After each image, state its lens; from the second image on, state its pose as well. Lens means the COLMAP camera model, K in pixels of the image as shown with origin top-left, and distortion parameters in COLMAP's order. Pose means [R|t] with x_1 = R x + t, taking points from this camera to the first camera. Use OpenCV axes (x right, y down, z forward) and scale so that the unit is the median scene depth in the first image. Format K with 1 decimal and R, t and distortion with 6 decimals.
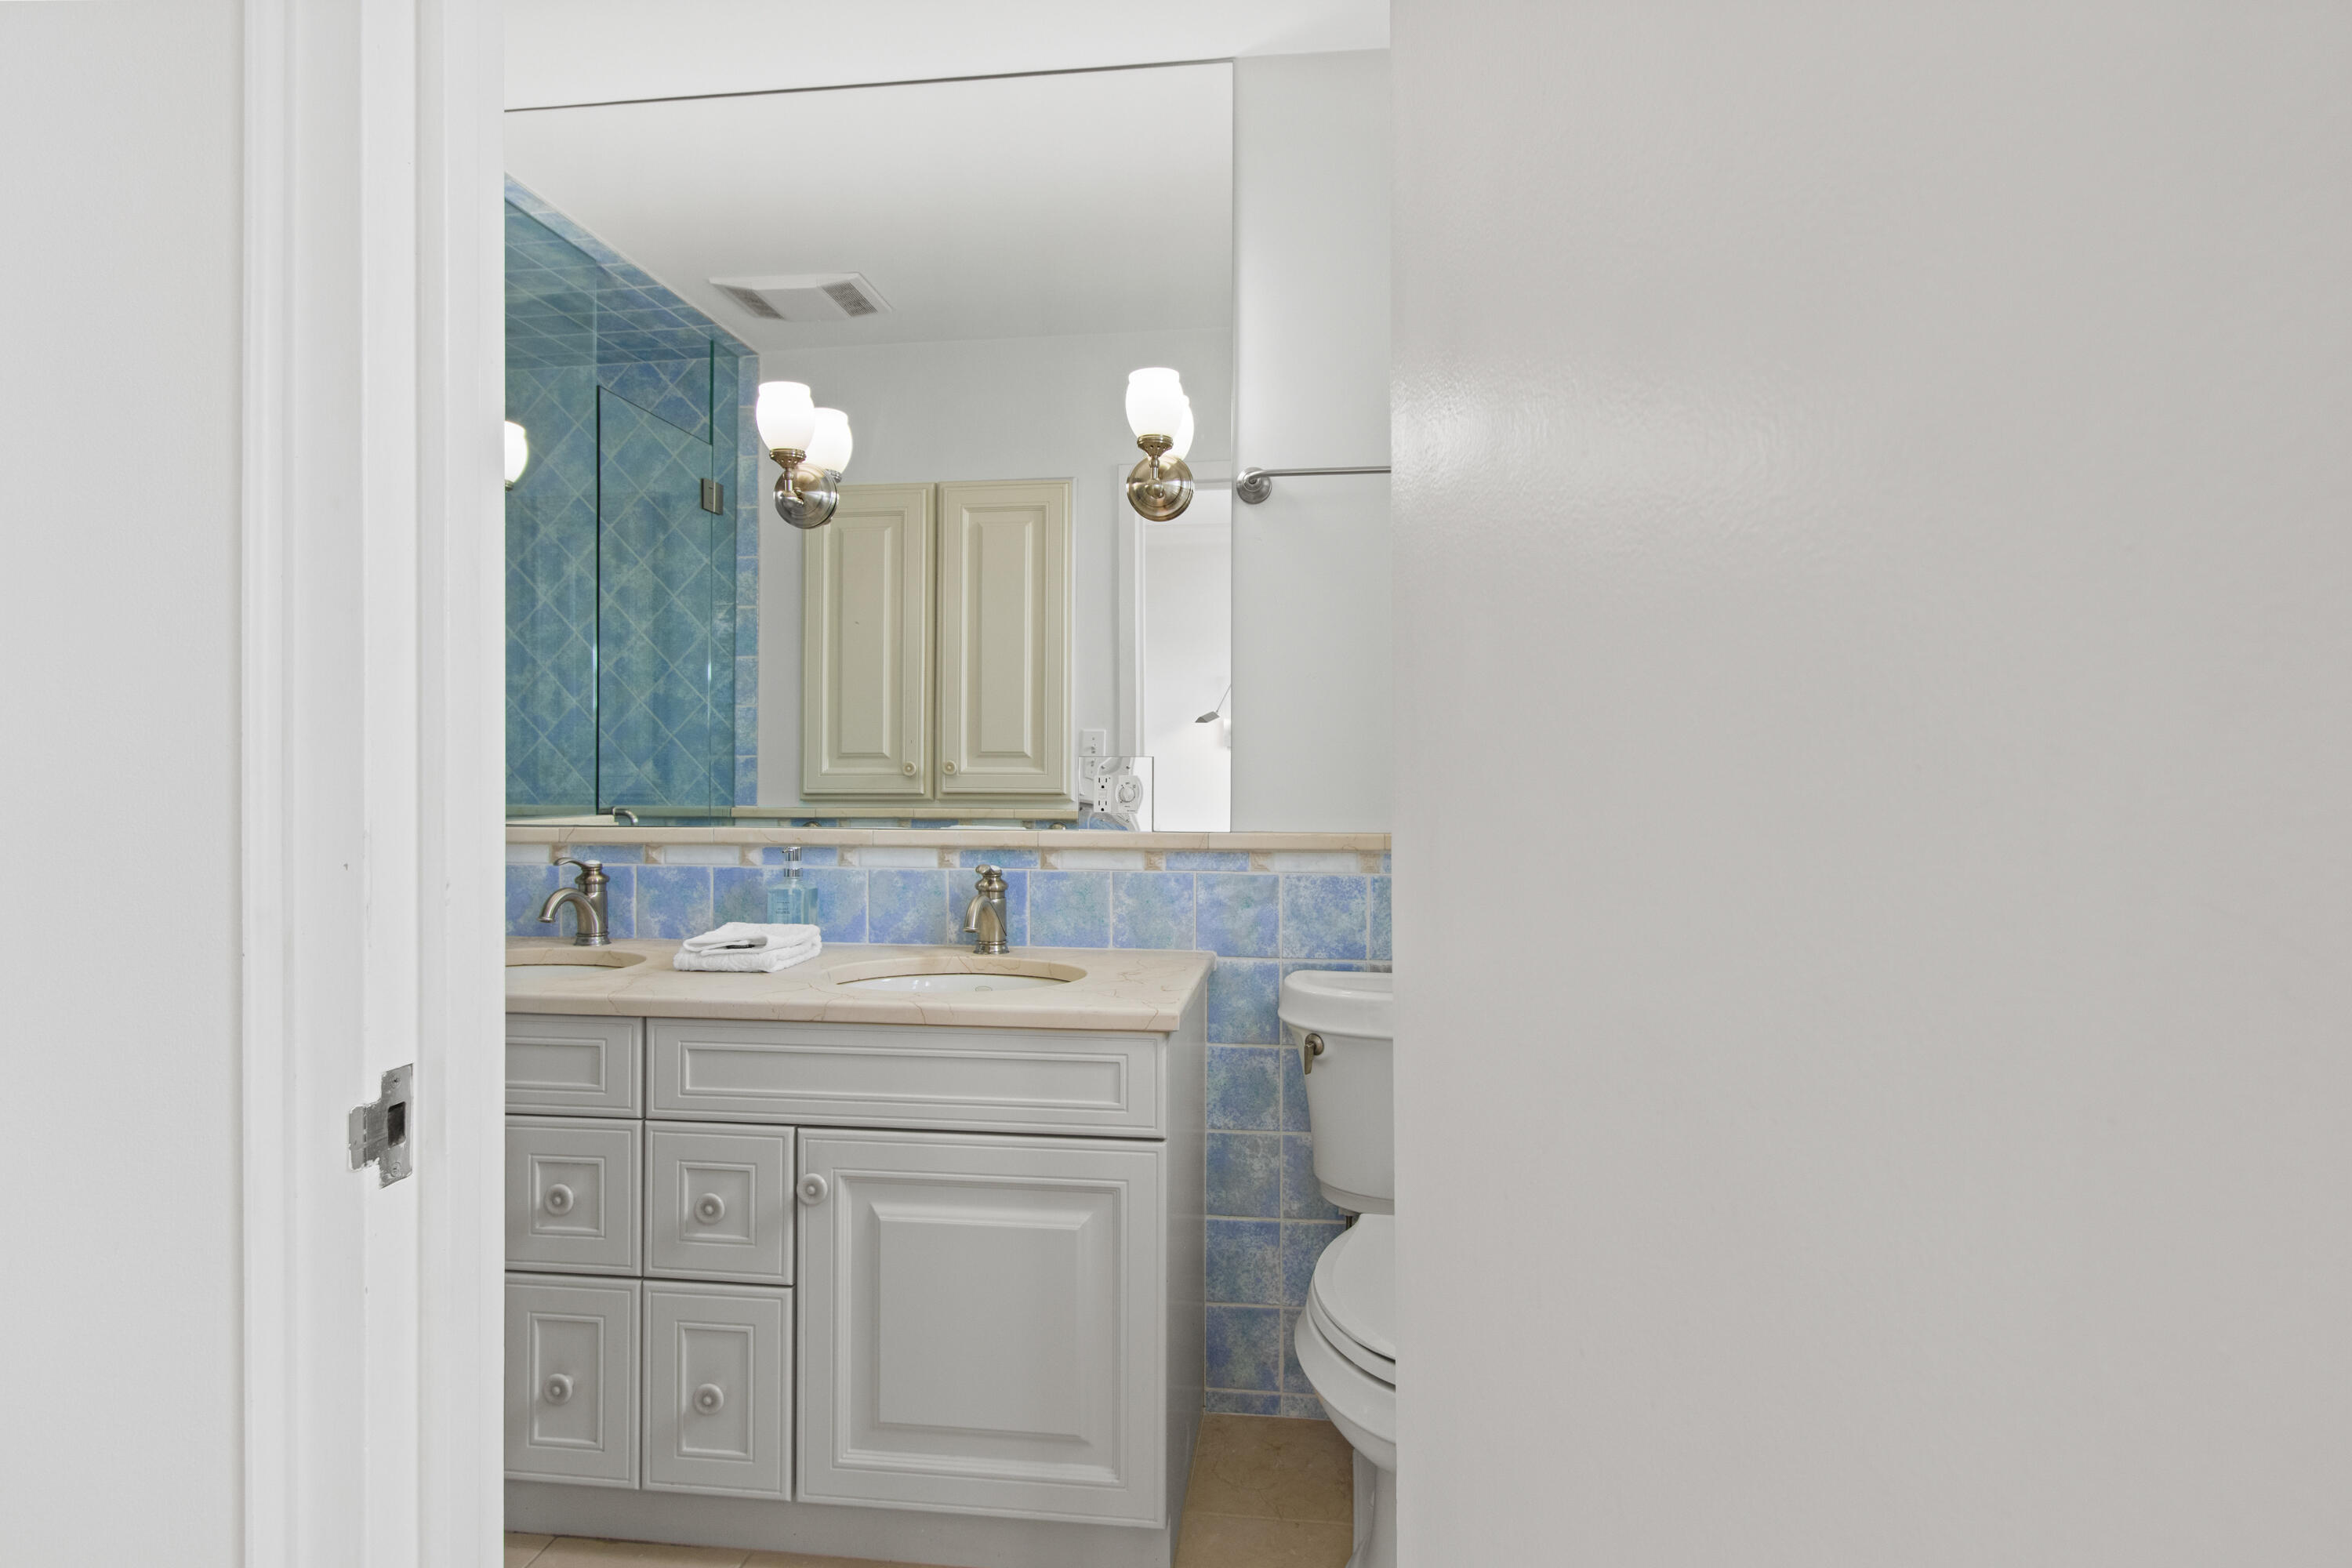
lens RADIAL K [[1251.1, 0, 1176.0], [0, 1251.1, 784.0], [0, 0, 1]] dist [0.013157, -0.009555]
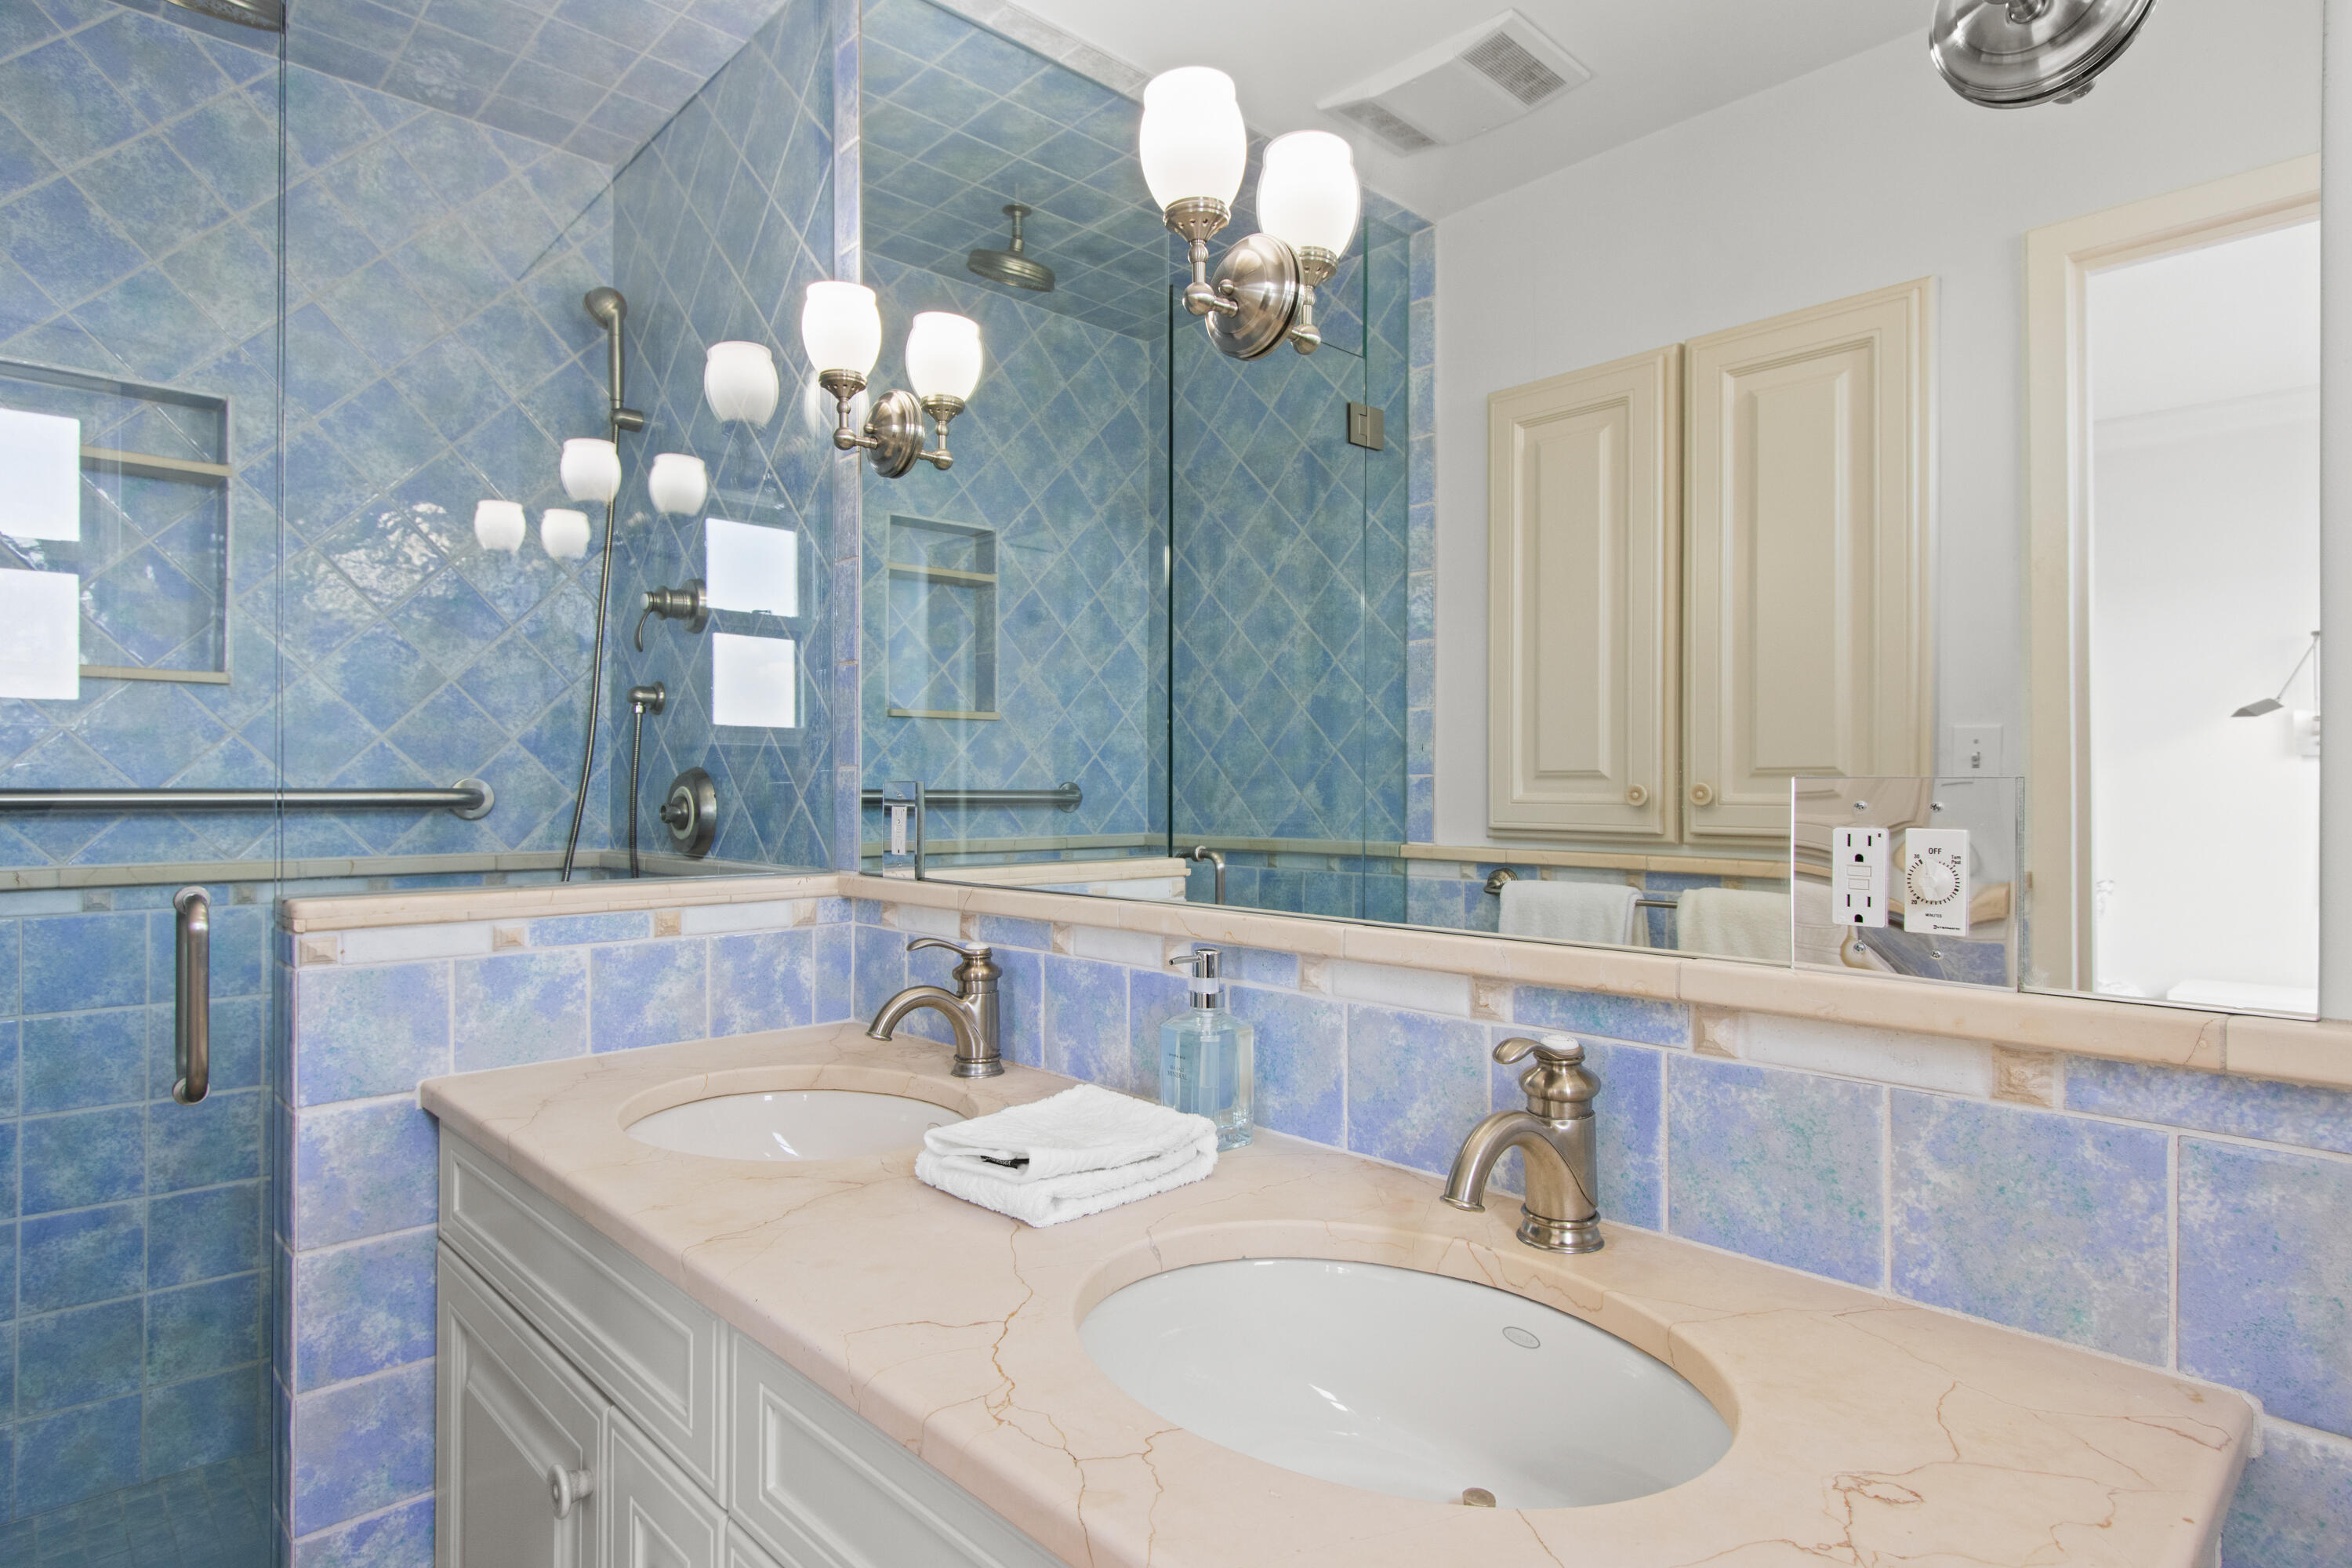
lens RADIAL K [[1251.1, 0, 1176.0], [0, 1251.1, 784.0], [0, 0, 1]] dist [0.013157, -0.009555]
pose [[0.773171, -0.001980, -0.634194, 0.021141], [-0.005807, 0.999931, -0.010202, -0.014425], [0.634170, 0.011571, 0.773107, 0.552771]]
